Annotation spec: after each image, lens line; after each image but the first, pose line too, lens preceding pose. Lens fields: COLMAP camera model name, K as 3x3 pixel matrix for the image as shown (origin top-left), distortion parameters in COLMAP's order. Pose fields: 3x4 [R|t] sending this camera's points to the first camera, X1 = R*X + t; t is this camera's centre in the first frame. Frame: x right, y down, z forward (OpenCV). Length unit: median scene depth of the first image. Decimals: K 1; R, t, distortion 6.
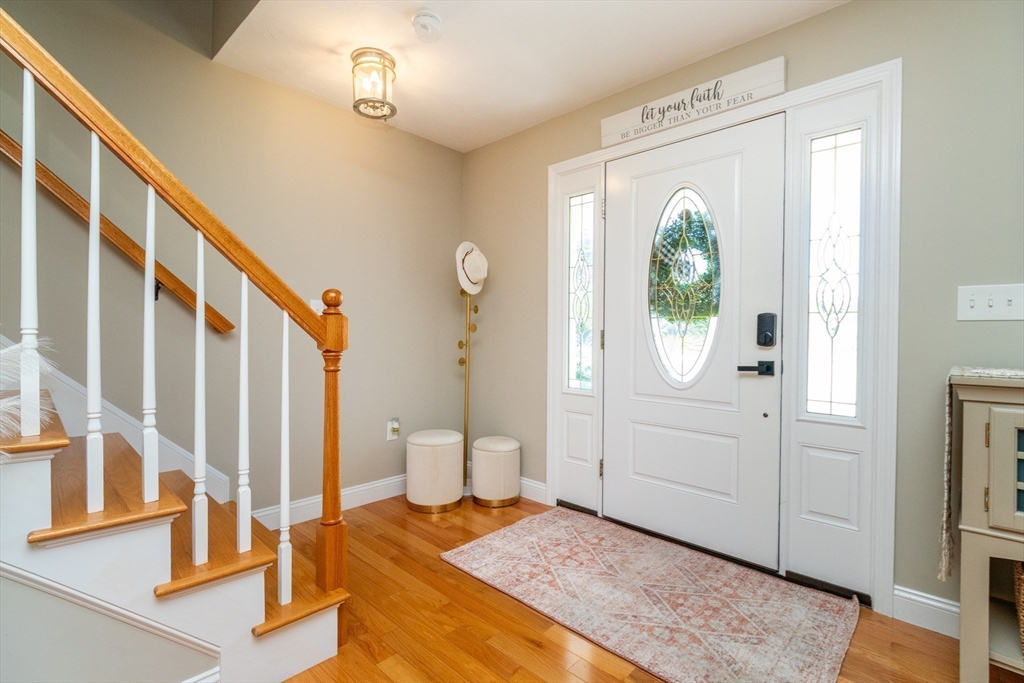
lens RADIAL K [[471.3, 0, 509.8], [0, 471.3, 339.1], [0, 0, 1]] dist [0.002551, -0.007515]
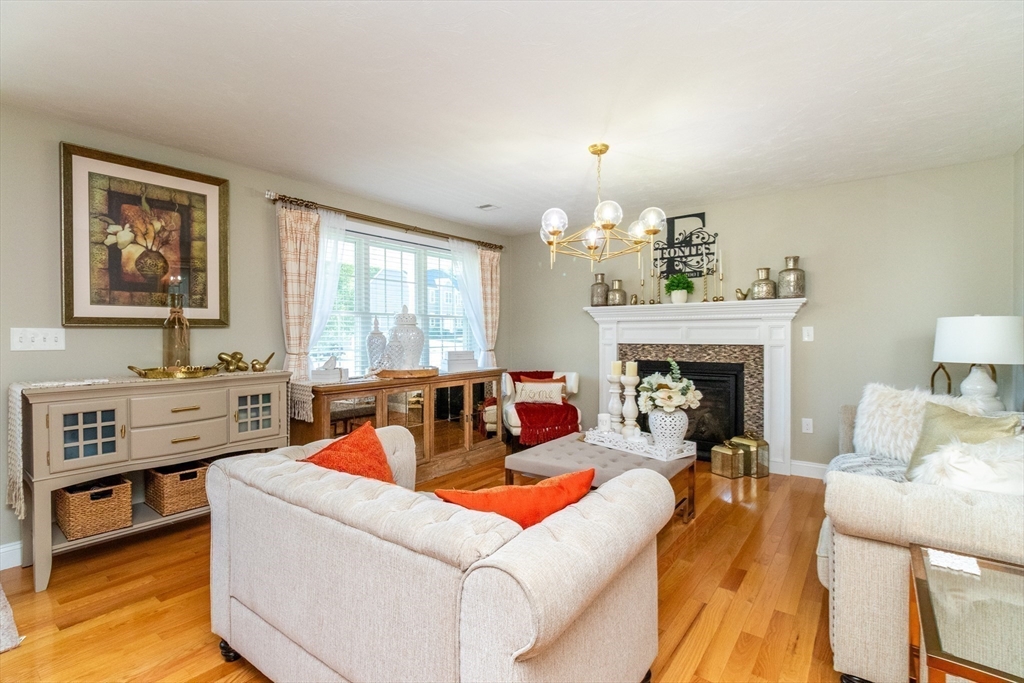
lens RADIAL K [[471.3, 0, 509.8], [0, 471.3, 339.1], [0, 0, 1]] dist [0.002551, -0.007515]
pose [[-0.112913, -0.019660, 0.993410, -0.504459], [0.006364, 0.999769, 0.020509, -0.070205], [-0.993584, 0.008637, -0.112762, -0.286616]]
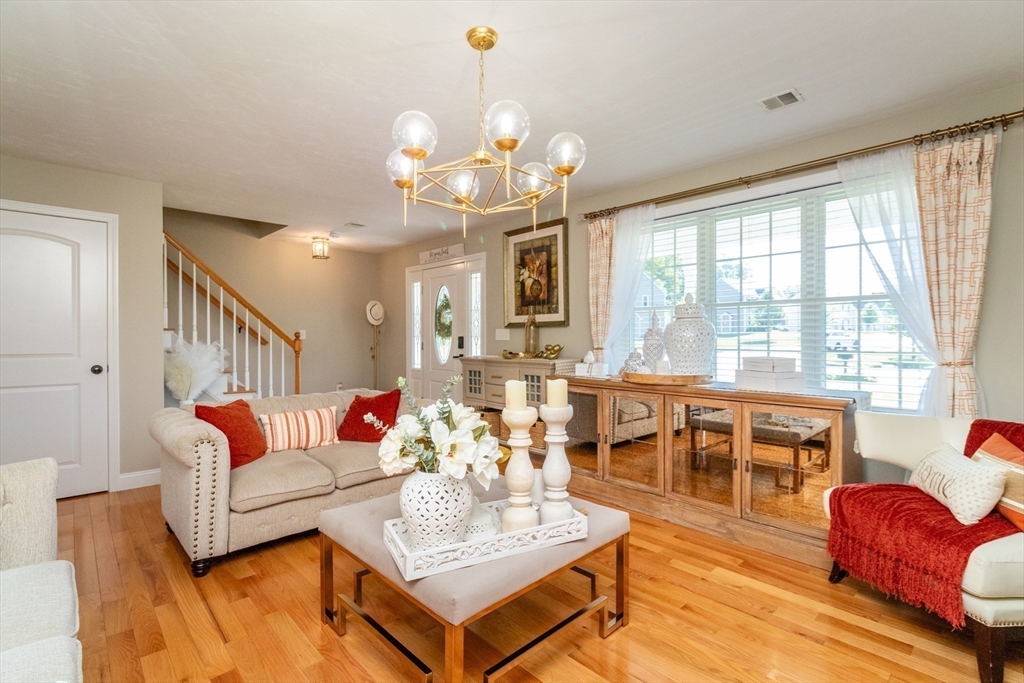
lens RADIAL K [[471.3, 0, 509.8], [0, 471.3, 339.1], [0, 0, 1]] dist [0.002551, -0.007515]
pose [[0.998708, -0.005429, -0.050523, 0.881420], [0.005231, 0.999978, -0.004050, -0.024385], [0.050544, 0.003780, 0.998715, -1.531806]]
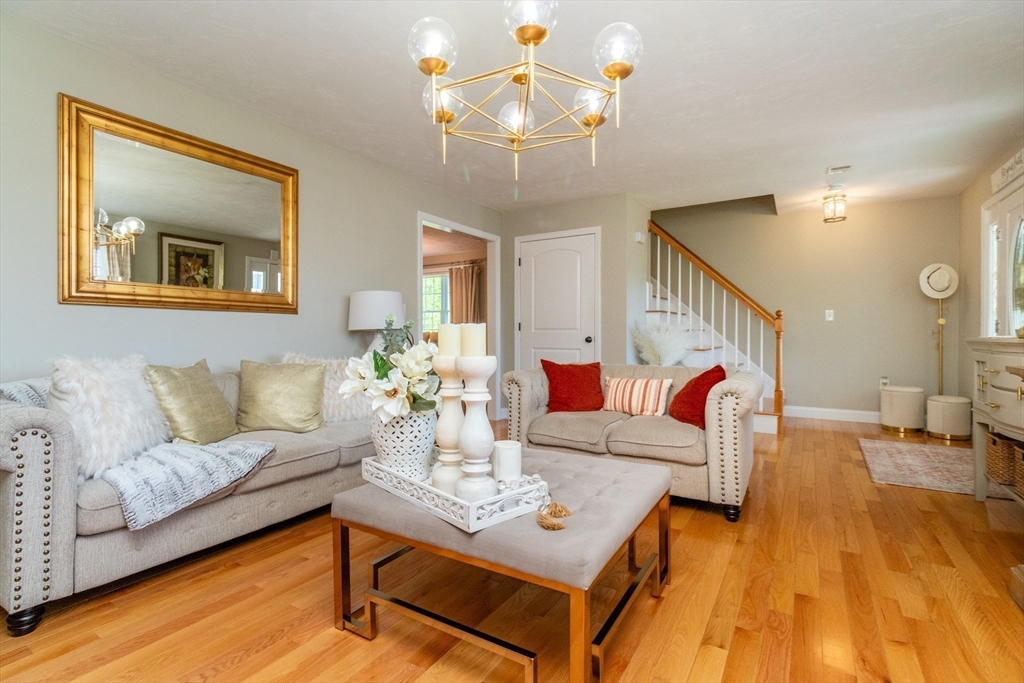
lens RADIAL K [[471.3, 0, 509.8], [0, 471.3, 339.1], [0, 0, 1]] dist [0.002551, -0.007515]
pose [[0.198489, 0.000536, -0.980103, 1.504701], [-0.008880, 0.999960, -0.001251, 0.064724], [0.980063, 0.008952, 0.198486, -0.843894]]
